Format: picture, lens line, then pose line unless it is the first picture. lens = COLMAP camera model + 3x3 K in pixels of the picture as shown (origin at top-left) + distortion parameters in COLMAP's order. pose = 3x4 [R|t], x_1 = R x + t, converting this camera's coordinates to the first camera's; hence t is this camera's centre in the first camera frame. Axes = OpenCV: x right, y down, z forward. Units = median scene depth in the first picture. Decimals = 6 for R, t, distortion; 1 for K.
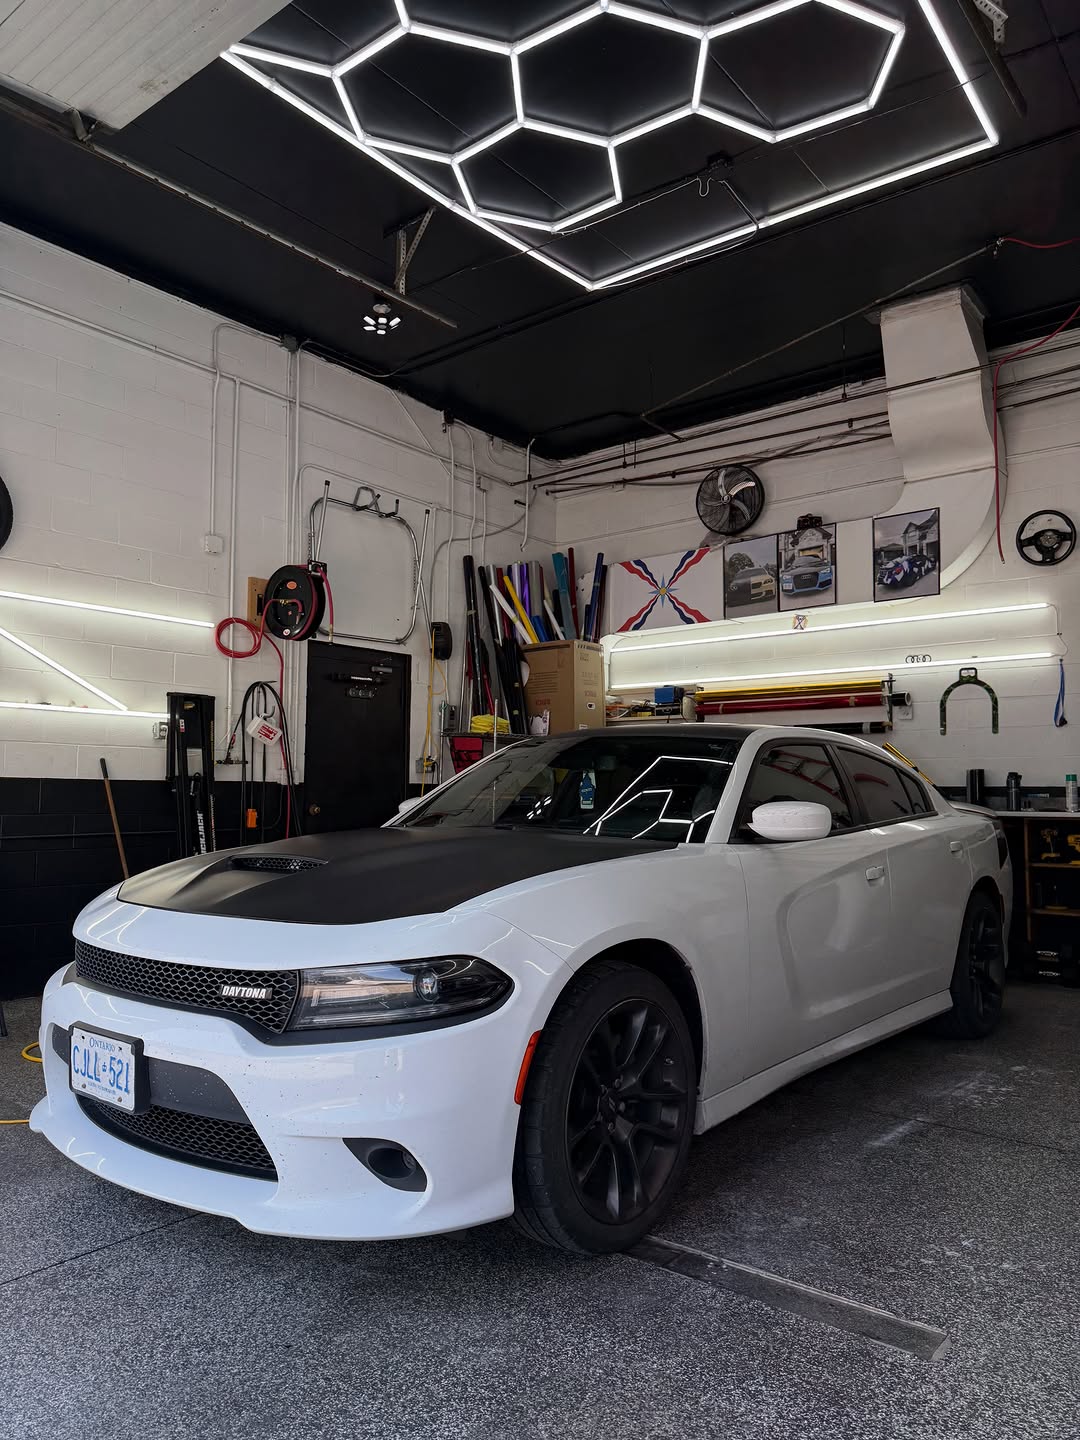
lens RADIAL K [[1020.3, 0, 540.0], [0, 1020.3, 720.0], [0, 0, 1]] dist [0.068057, -0.071709]
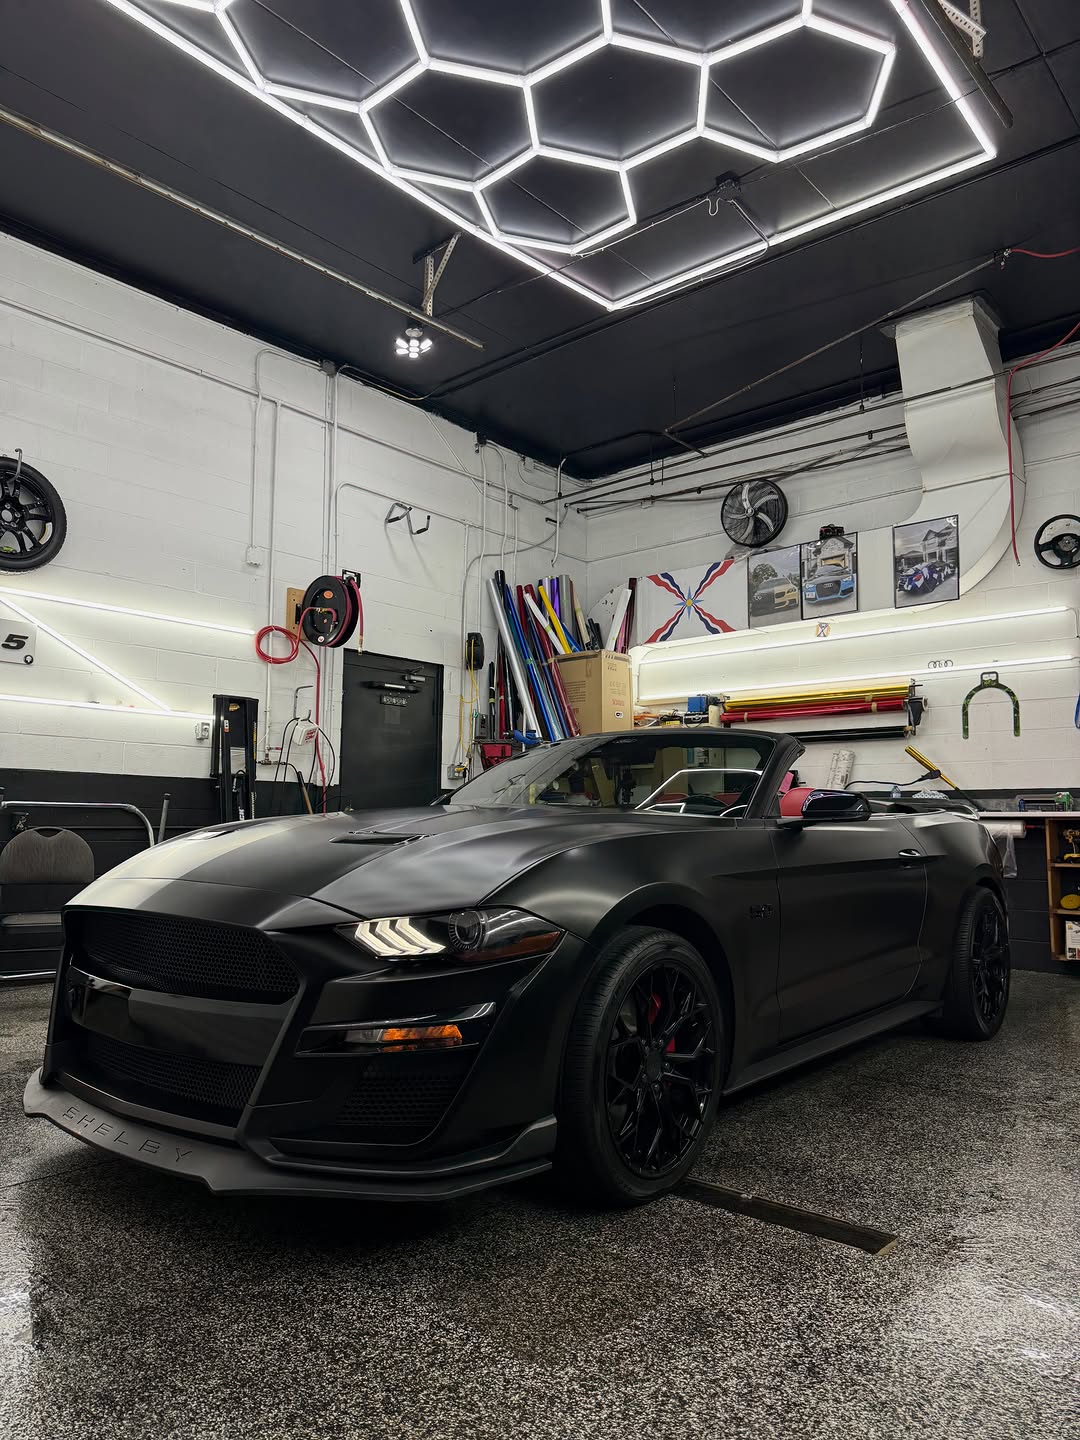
lens RADIAL K [[1019.3, 0, 539.6], [0, 1019.3, 724.0], [0, 0, 1]] dist [0.066610, -0.072326]
pose [[0.998701, -0.001705, -0.050929, 0.026508], [0.000106, 0.999508, -0.031372, 0.032132], [0.050957, 0.031326, 0.998209, -0.028899]]
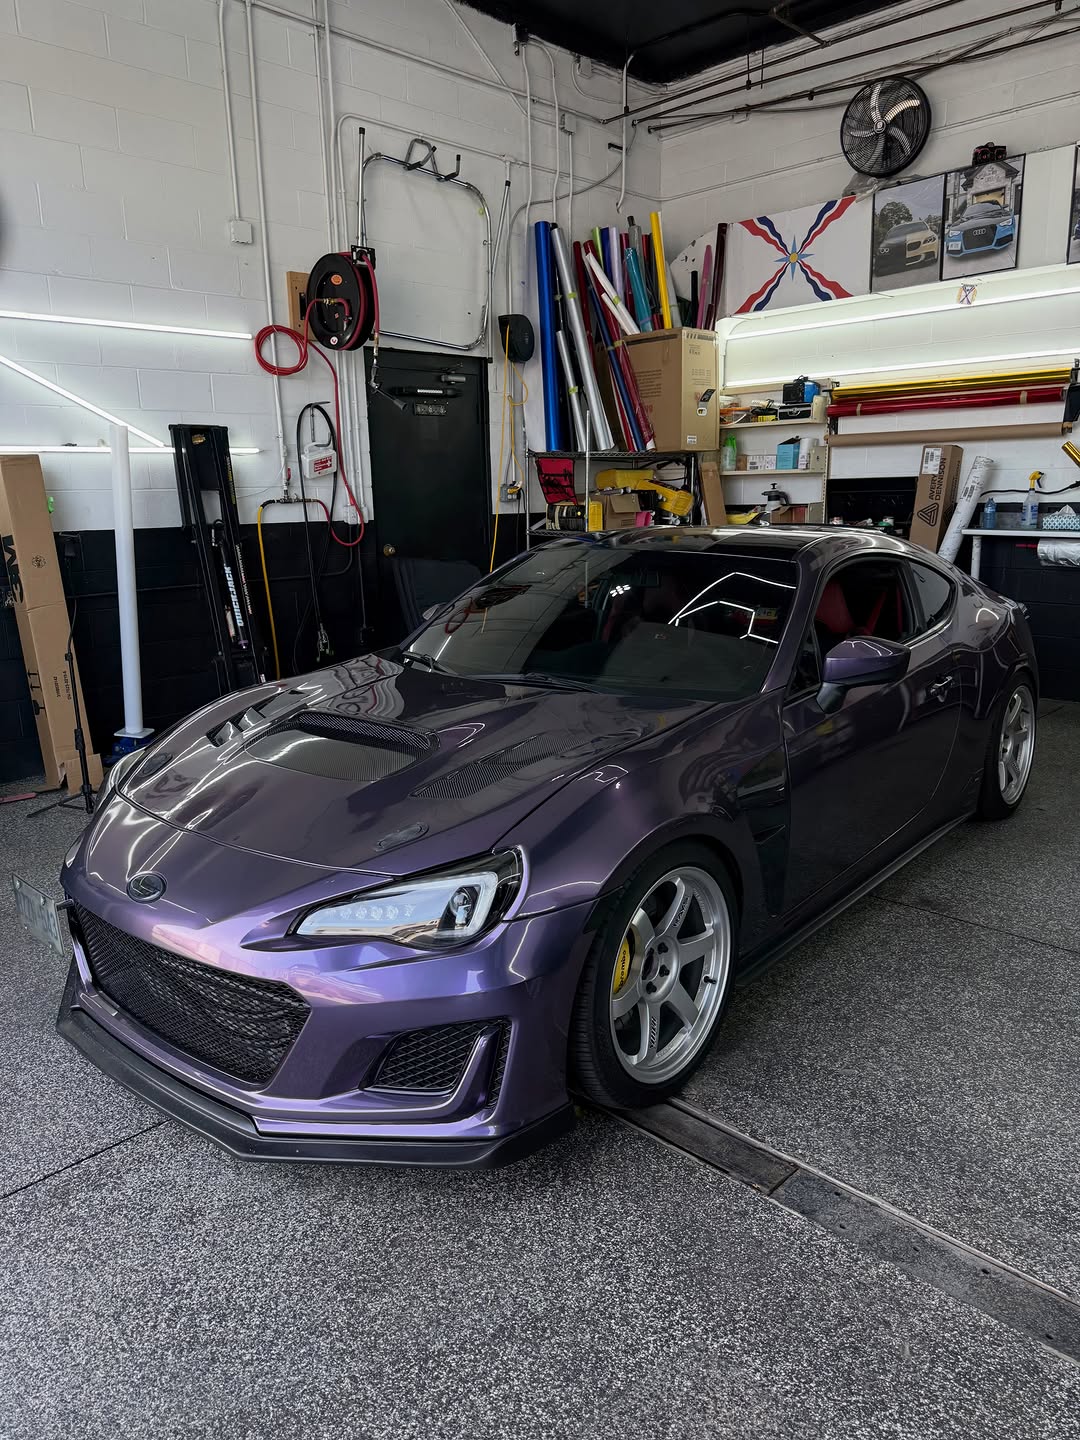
lens RADIAL K [[1014.1, 0, 538.1], [0, 1014.1, 744.4], [0, 0, 1]] dist [0.004483, -0.036888]
pose [[0.993806, -0.002198, -0.111107, 0.009084], [0.037508, 0.947770, 0.316741, -0.026798], [0.104608, -0.318946, 0.941982, 0.121278]]
